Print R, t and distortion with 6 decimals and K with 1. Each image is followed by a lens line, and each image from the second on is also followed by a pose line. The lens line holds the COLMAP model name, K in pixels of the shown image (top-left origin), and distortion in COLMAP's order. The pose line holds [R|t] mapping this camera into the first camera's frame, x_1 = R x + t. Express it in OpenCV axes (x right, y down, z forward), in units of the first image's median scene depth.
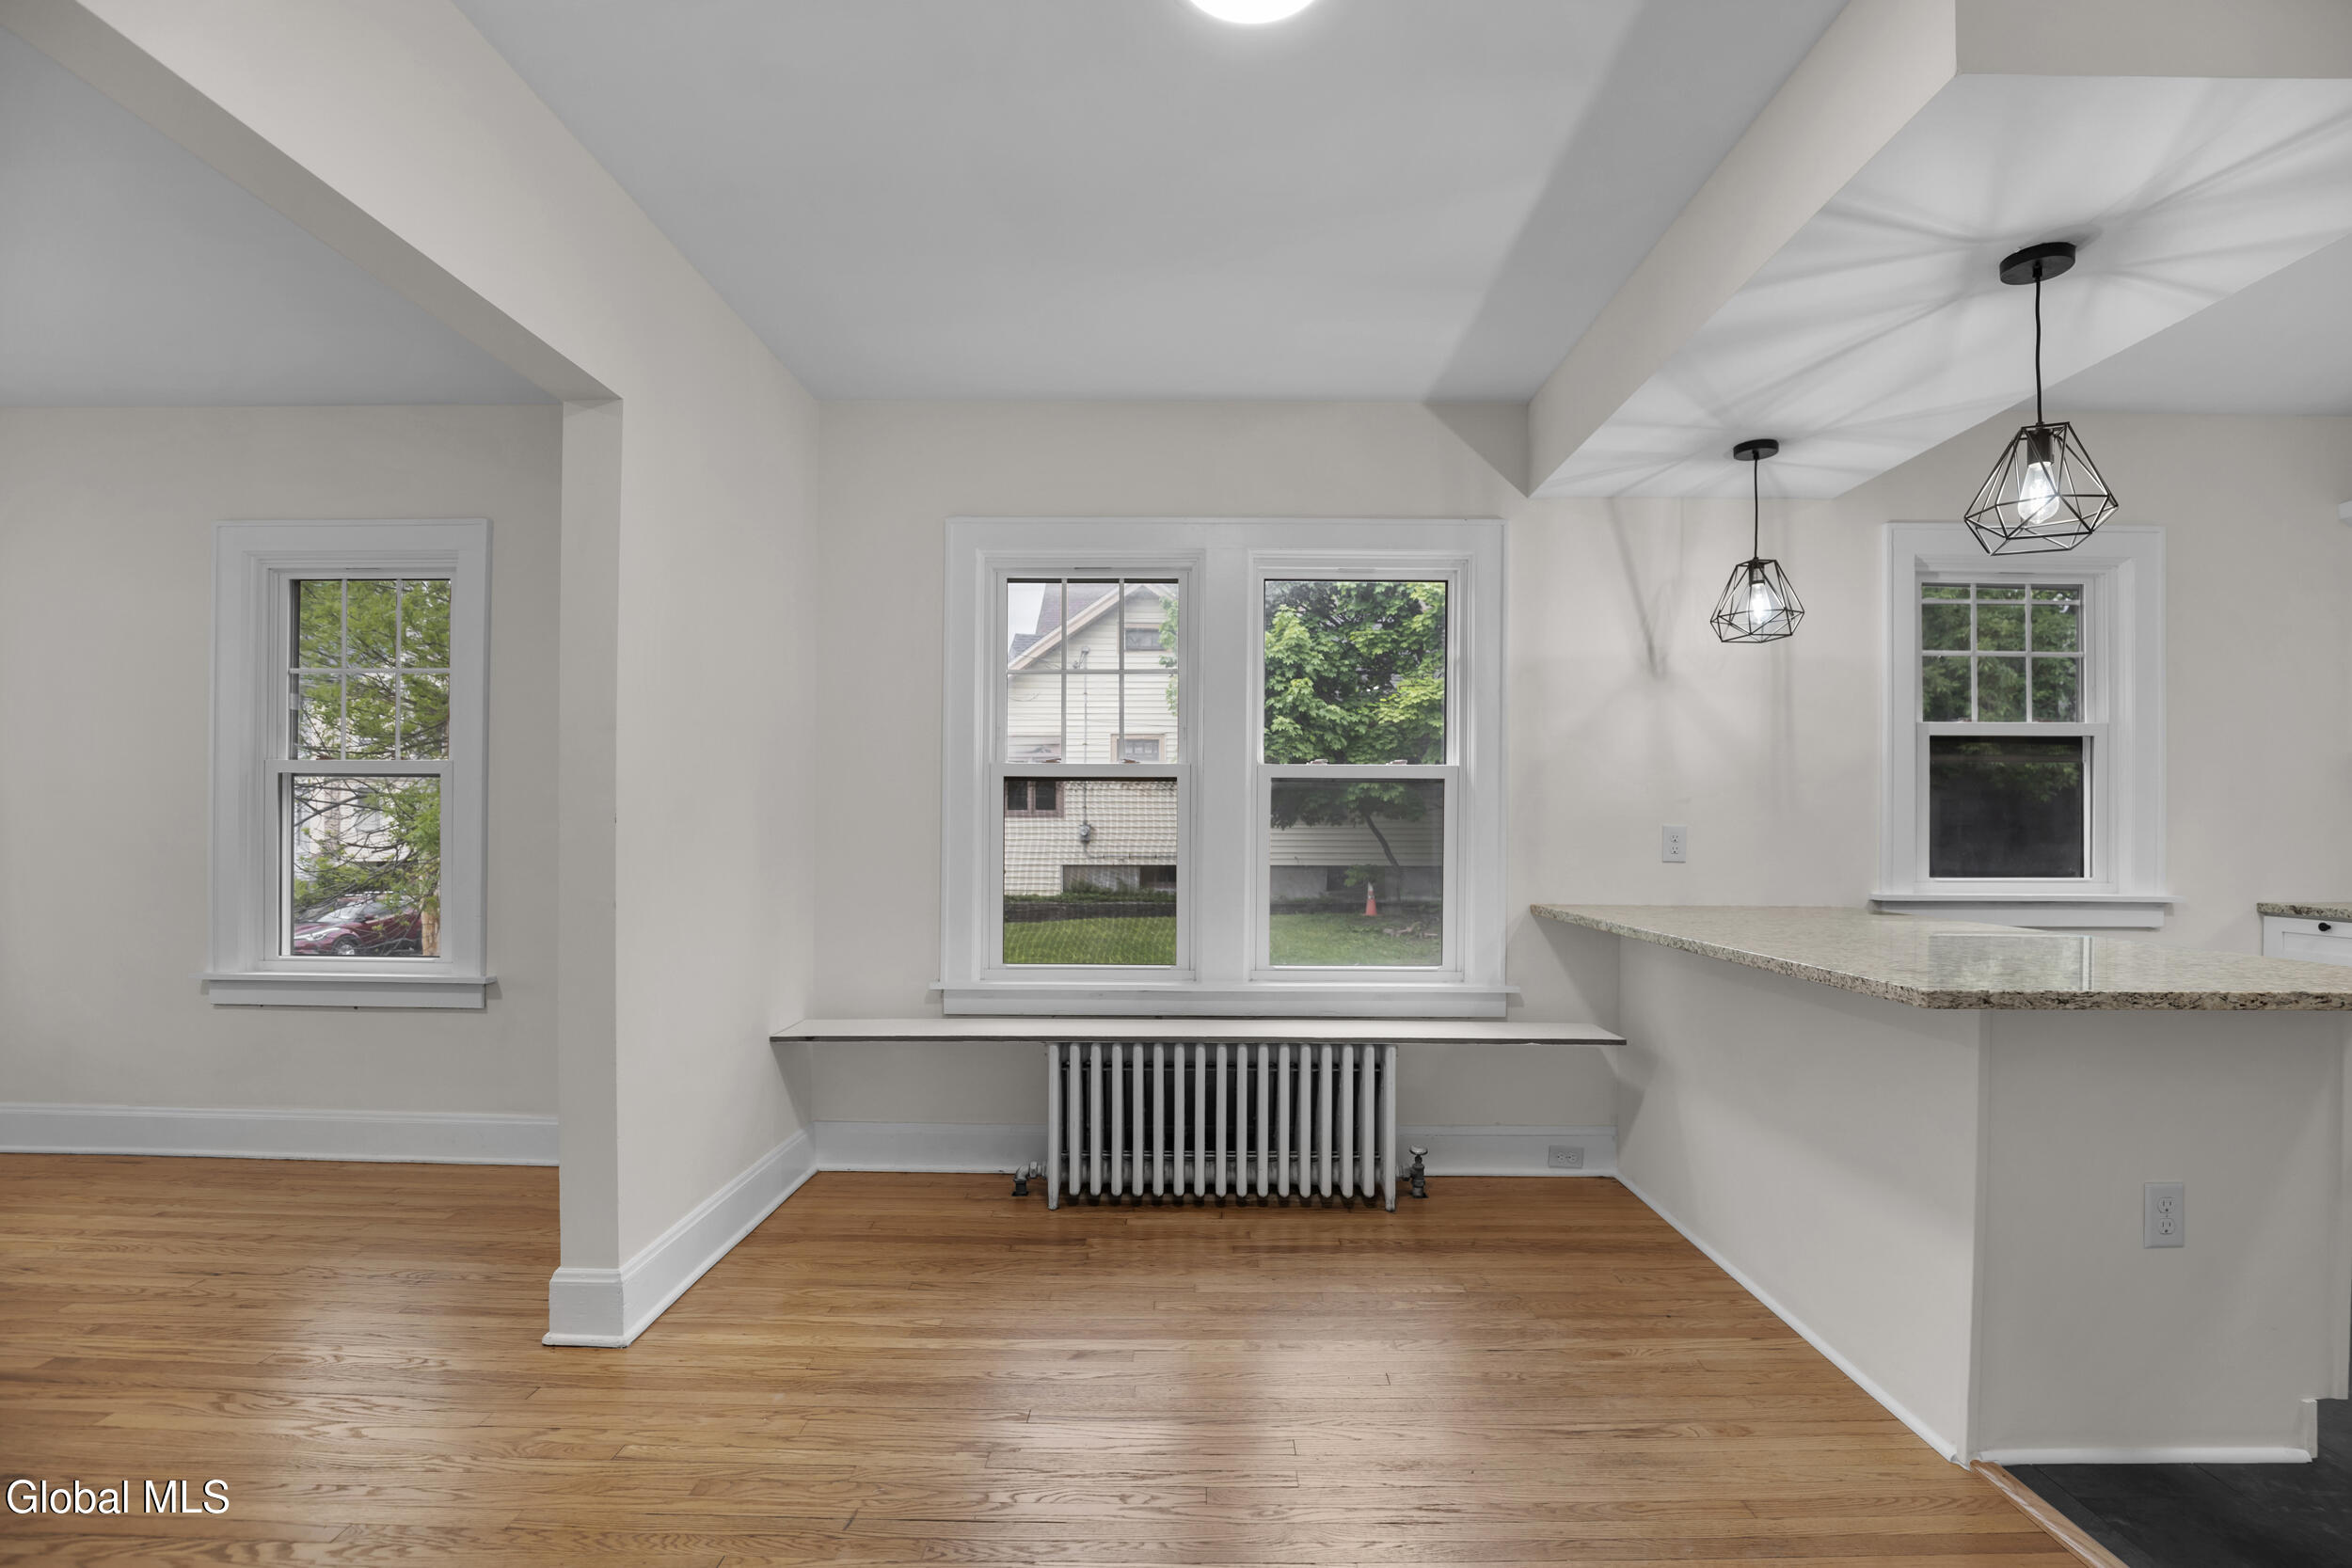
lens RADIAL K [[1112.8, 0, 1191.5], [0, 1112.8, 822.1], [0, 0, 1]] dist [-0.033748, 0.005321]
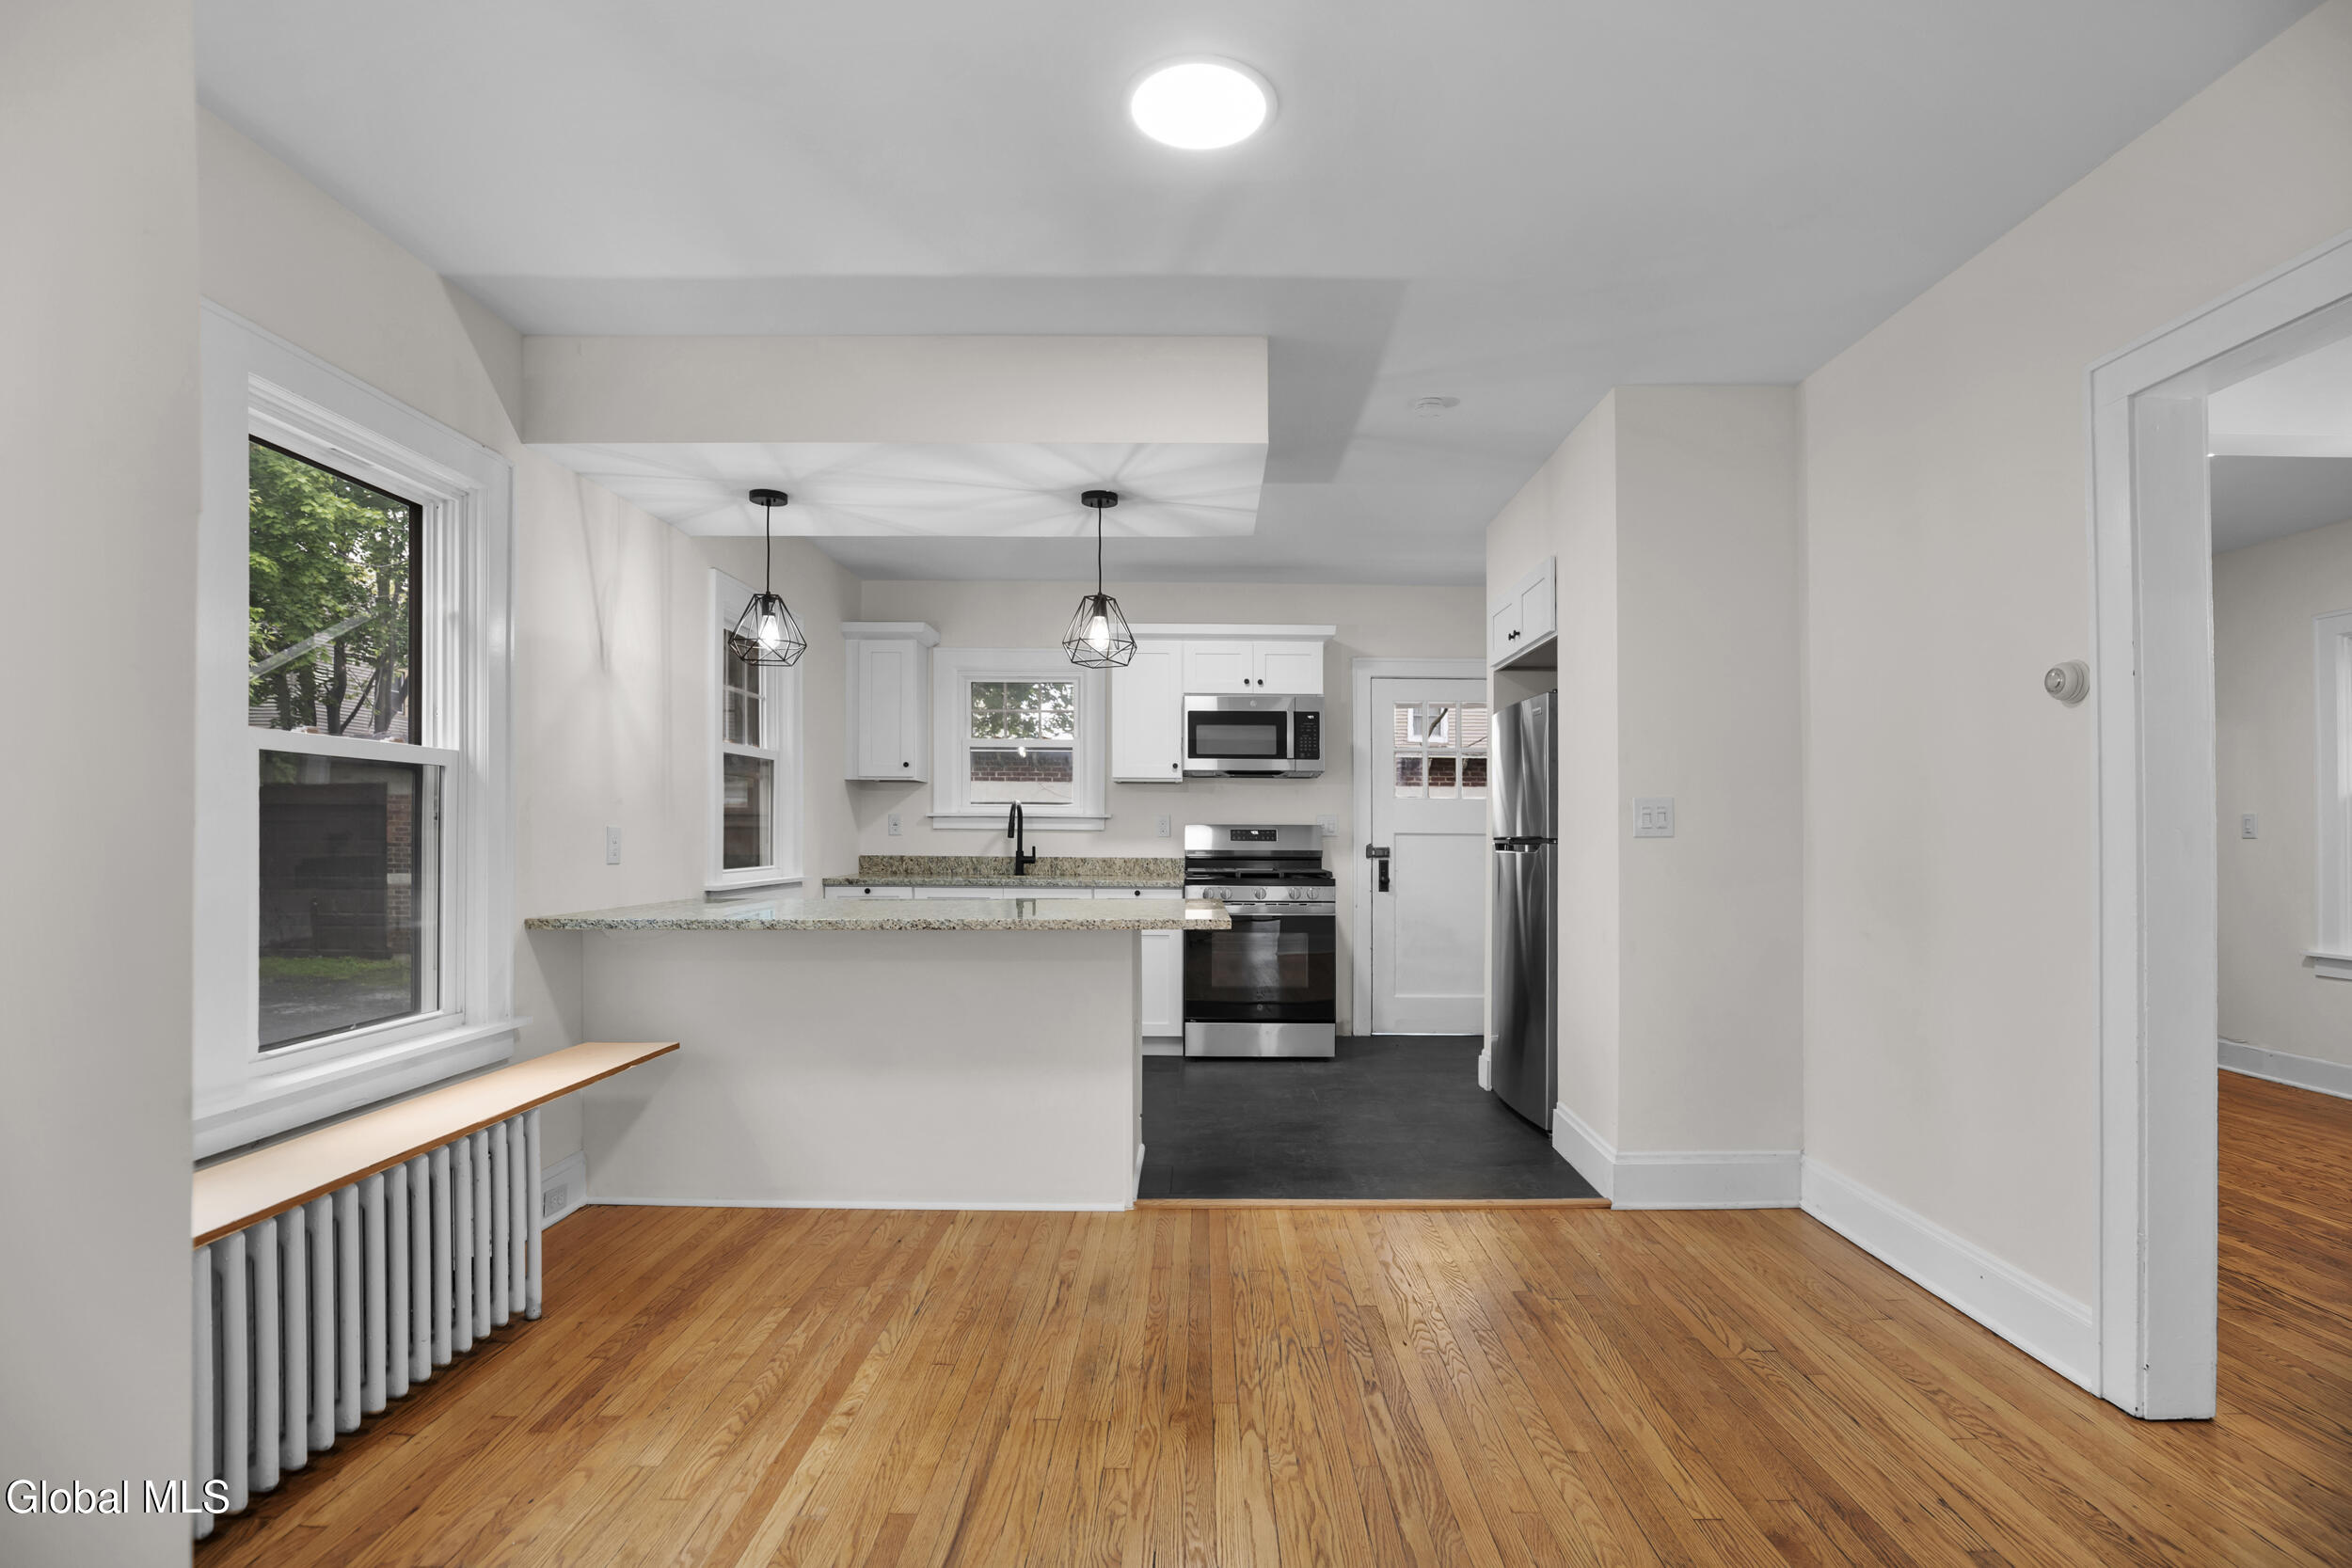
lens RADIAL K [[1112.8, 0, 1195.6], [0, 1112.8, 838.7], [0, 0, 1]] dist [-0.033748, 0.005321]
pose [[-0.006003, -0.013339, 0.999893, -0.609425], [-0.007640, 0.999882, 0.013293, -0.005791], [-0.999953, -0.007559, -0.006104, 0.547169]]
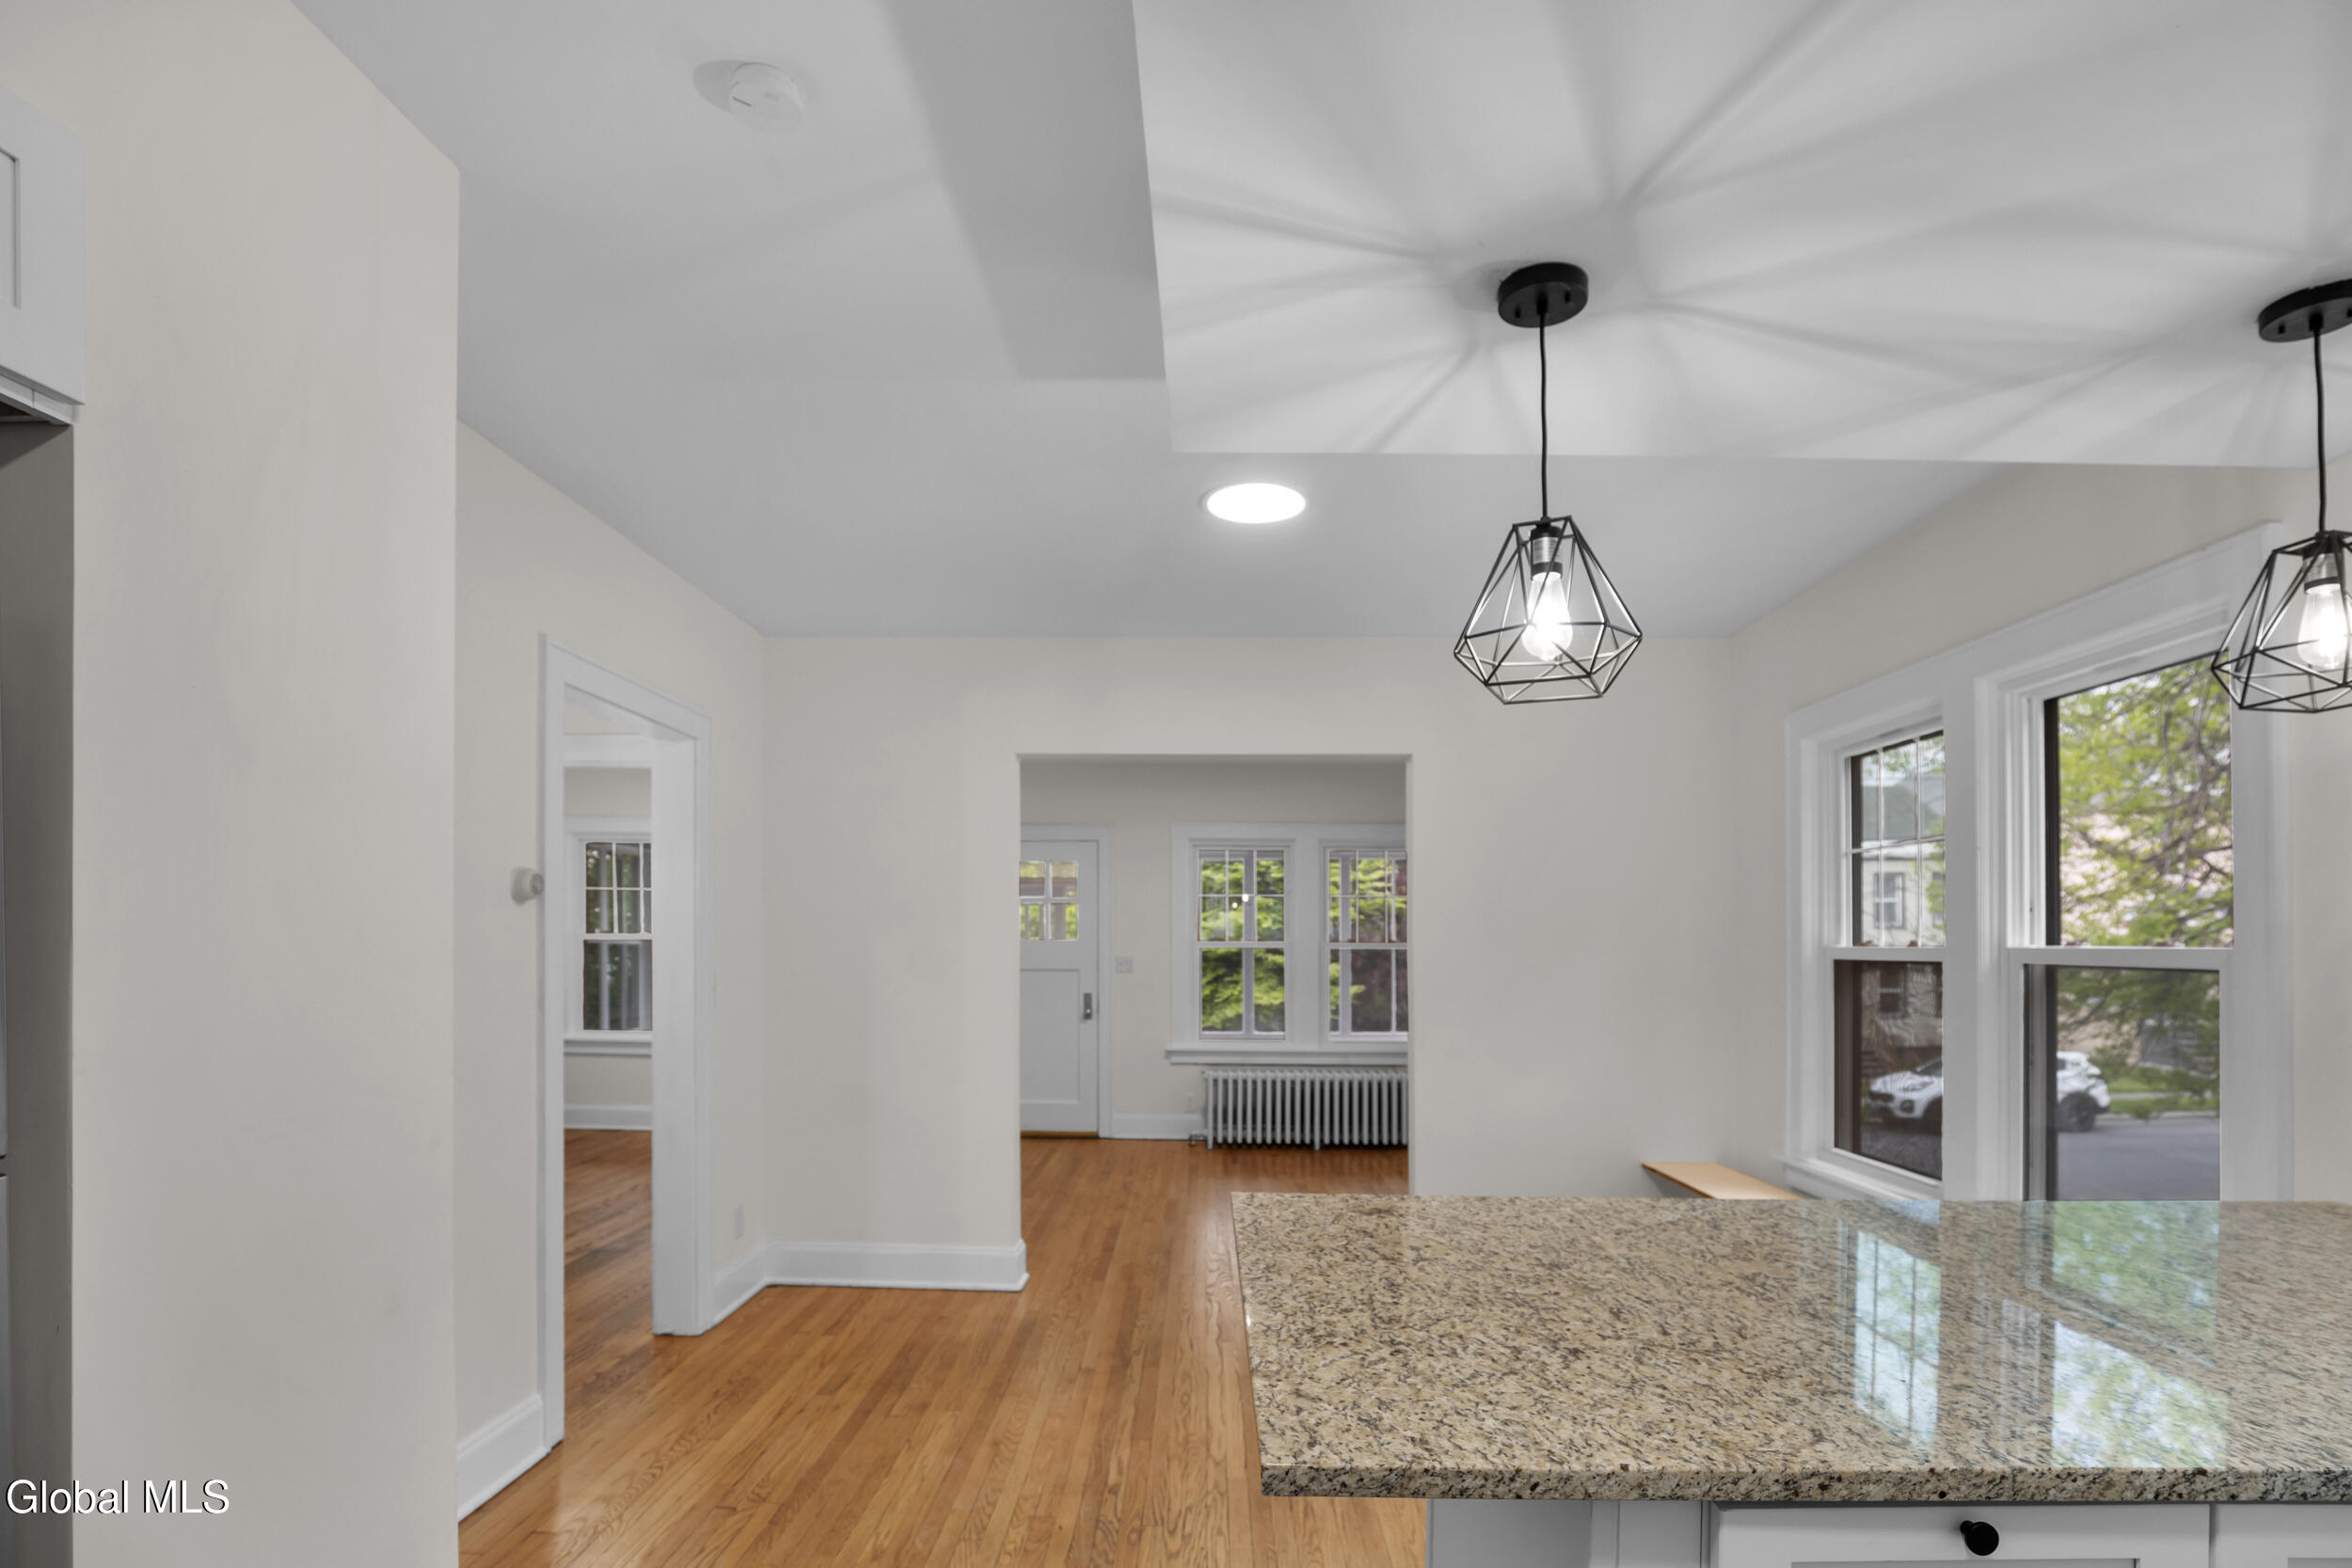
lens RADIAL K [[1112.8, 0, 1192.7], [0, 1112.8, 925.6], [0, 0, 1]] dist [-0.033748, 0.005321]
pose [[-0.011383, -0.022978, -0.999671, 0.950550], [-0.005076, 0.999724, -0.022921, -0.052754], [0.999922, 0.004813, -0.011497, 0.497445]]
